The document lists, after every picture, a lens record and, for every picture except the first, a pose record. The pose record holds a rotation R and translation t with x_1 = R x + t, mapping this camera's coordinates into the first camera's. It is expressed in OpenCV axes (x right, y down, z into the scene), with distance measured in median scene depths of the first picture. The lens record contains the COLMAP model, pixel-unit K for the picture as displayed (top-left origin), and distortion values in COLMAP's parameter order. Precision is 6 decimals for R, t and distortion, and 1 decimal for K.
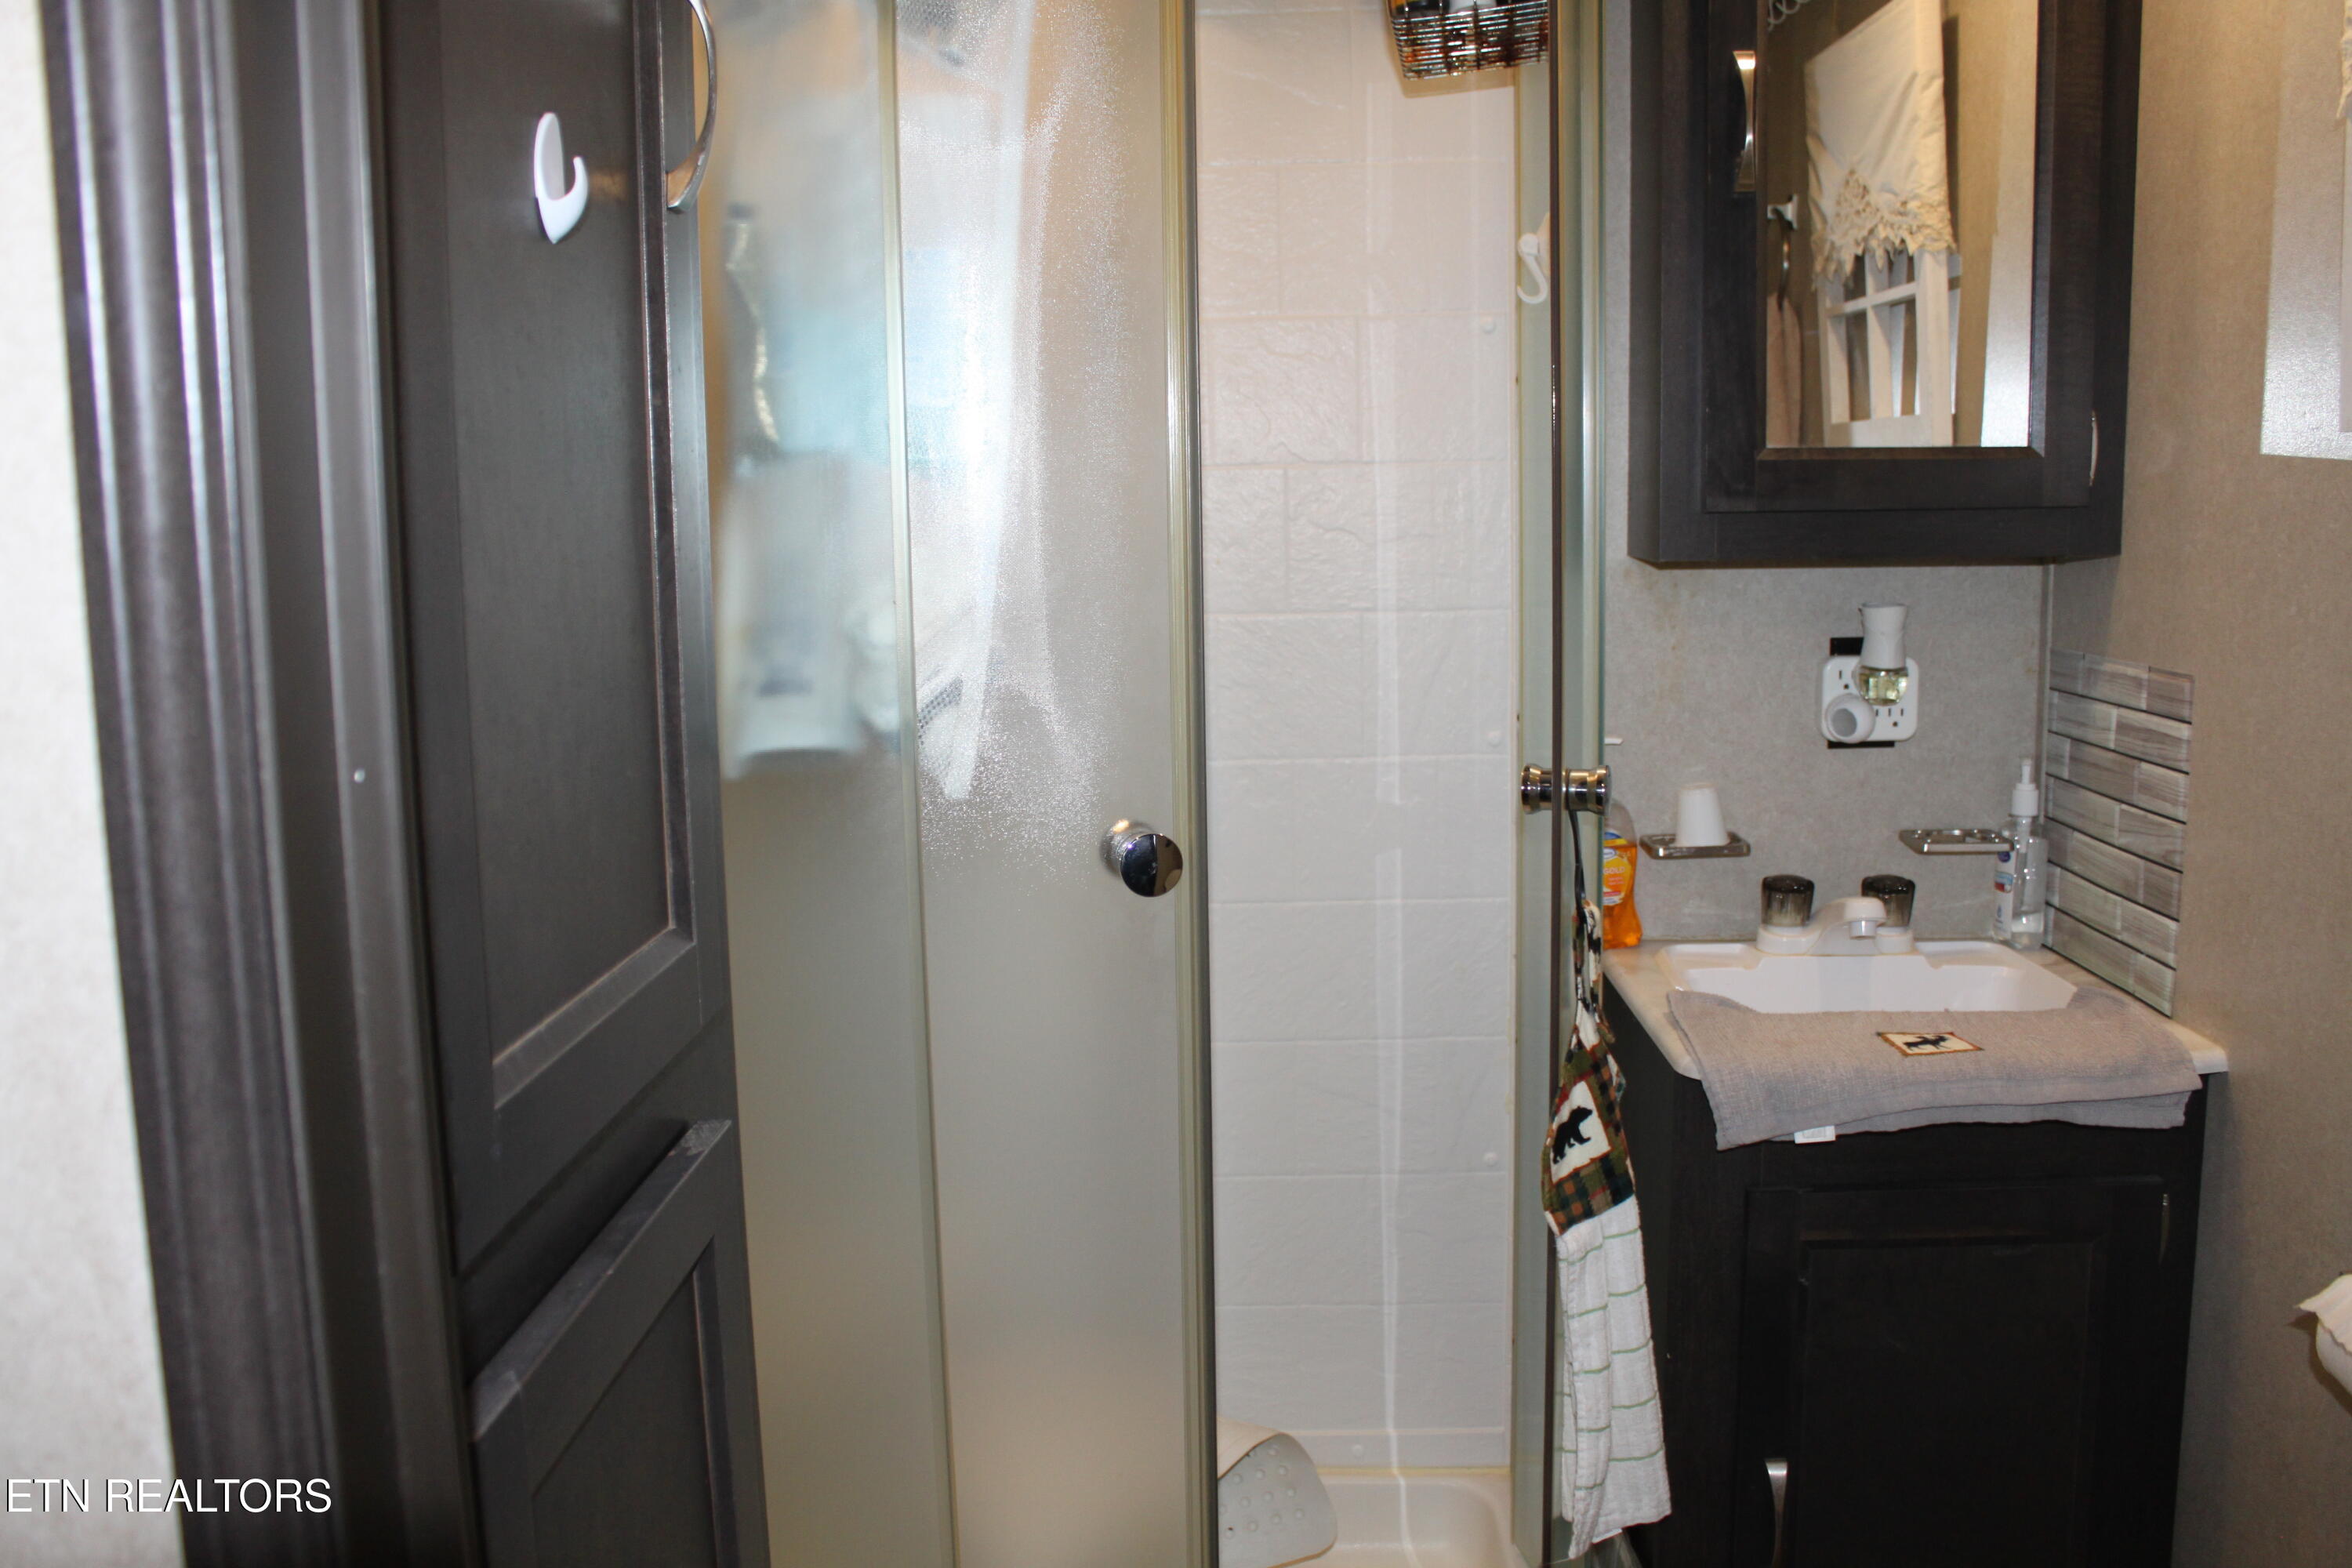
lens RADIAL K [[1973.4, 0, 1176.0], [0, 1973.4, 784.0], [0, 0, 1]] dist [-0.166804, 0.154428]
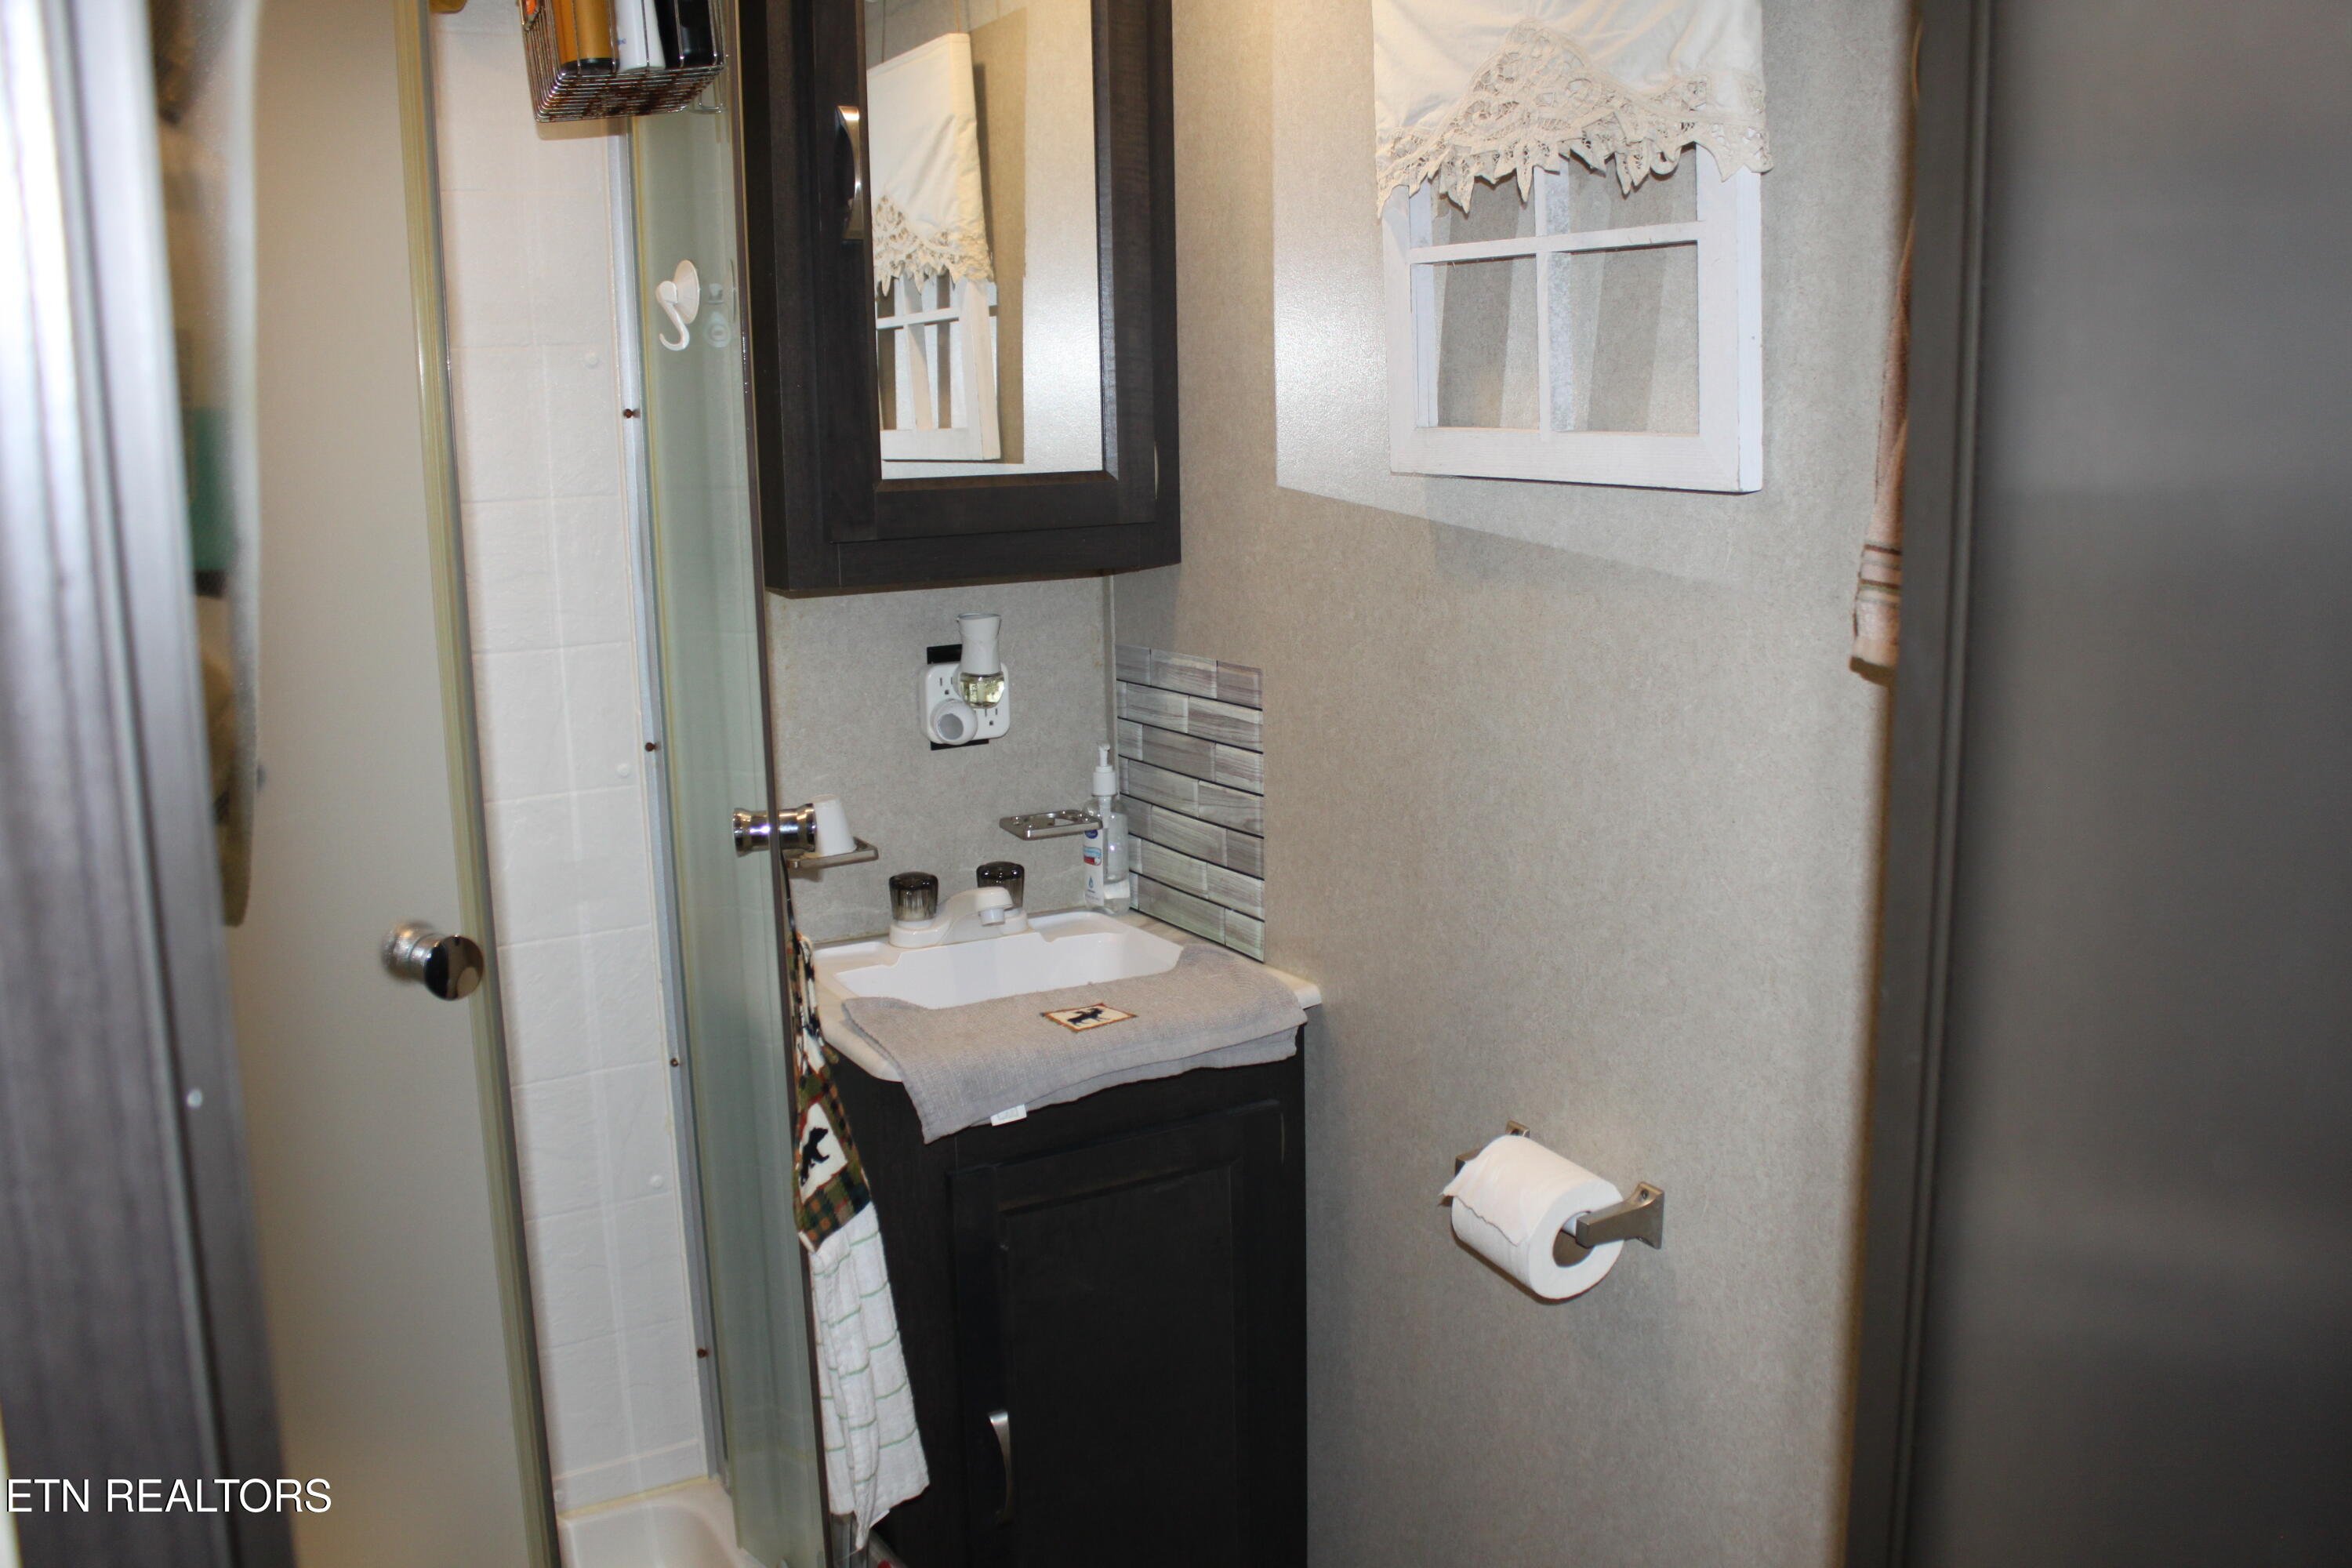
lens RADIAL K [[1973.4, 0, 1176.0], [0, 1973.4, 784.0], [0, 0, 1]] dist [-0.166804, 0.154428]
pose [[0.850553, -0.092969, 0.517606, -0.128930], [0.082315, 0.995654, 0.043569, -0.040529], [-0.519407, 0.005549, 0.854509, -0.001009]]
